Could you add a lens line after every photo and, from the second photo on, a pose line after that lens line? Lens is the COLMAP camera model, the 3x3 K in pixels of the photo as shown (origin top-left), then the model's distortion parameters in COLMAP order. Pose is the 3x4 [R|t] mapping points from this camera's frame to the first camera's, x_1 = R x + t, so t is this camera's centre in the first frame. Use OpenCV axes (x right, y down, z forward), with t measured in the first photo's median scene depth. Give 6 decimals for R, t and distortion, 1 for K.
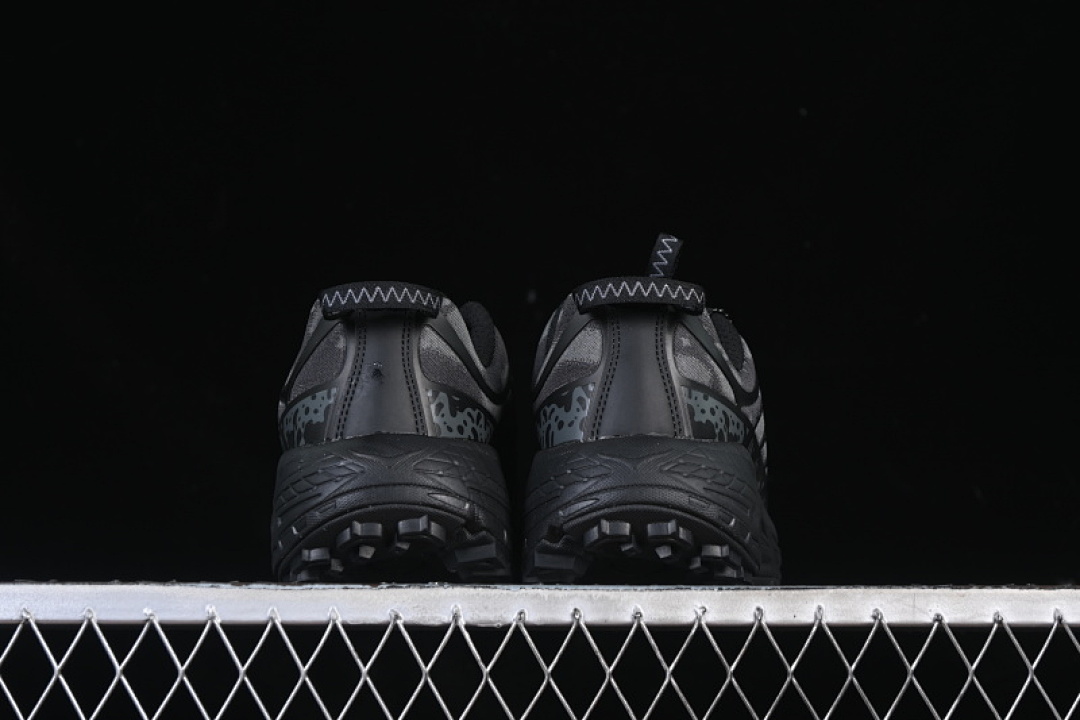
lens RADIAL K [[2452.8, 0, 539.9], [0, 2452.8, 360.3], [0, 0, 1]] dist [-0.052280, 0.000000]
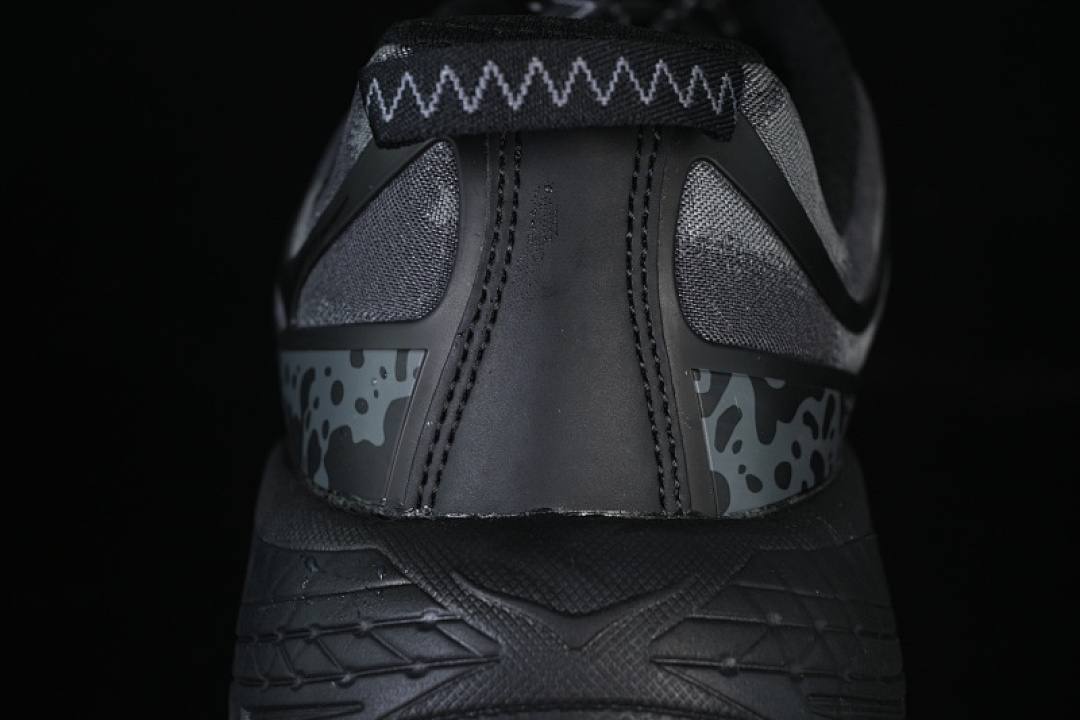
lens RADIAL K [[2452.8, 0, 540.0], [0, 2452.8, 358.9], [0, 0, 1]] dist [-0.052280, 0.000000]
pose [[0.997462, 0.055609, -0.044472, -0.052199], [-0.041951, 0.963609, 0.264003, -0.076363], [0.057534, -0.261467, 0.963496, 0.678814]]
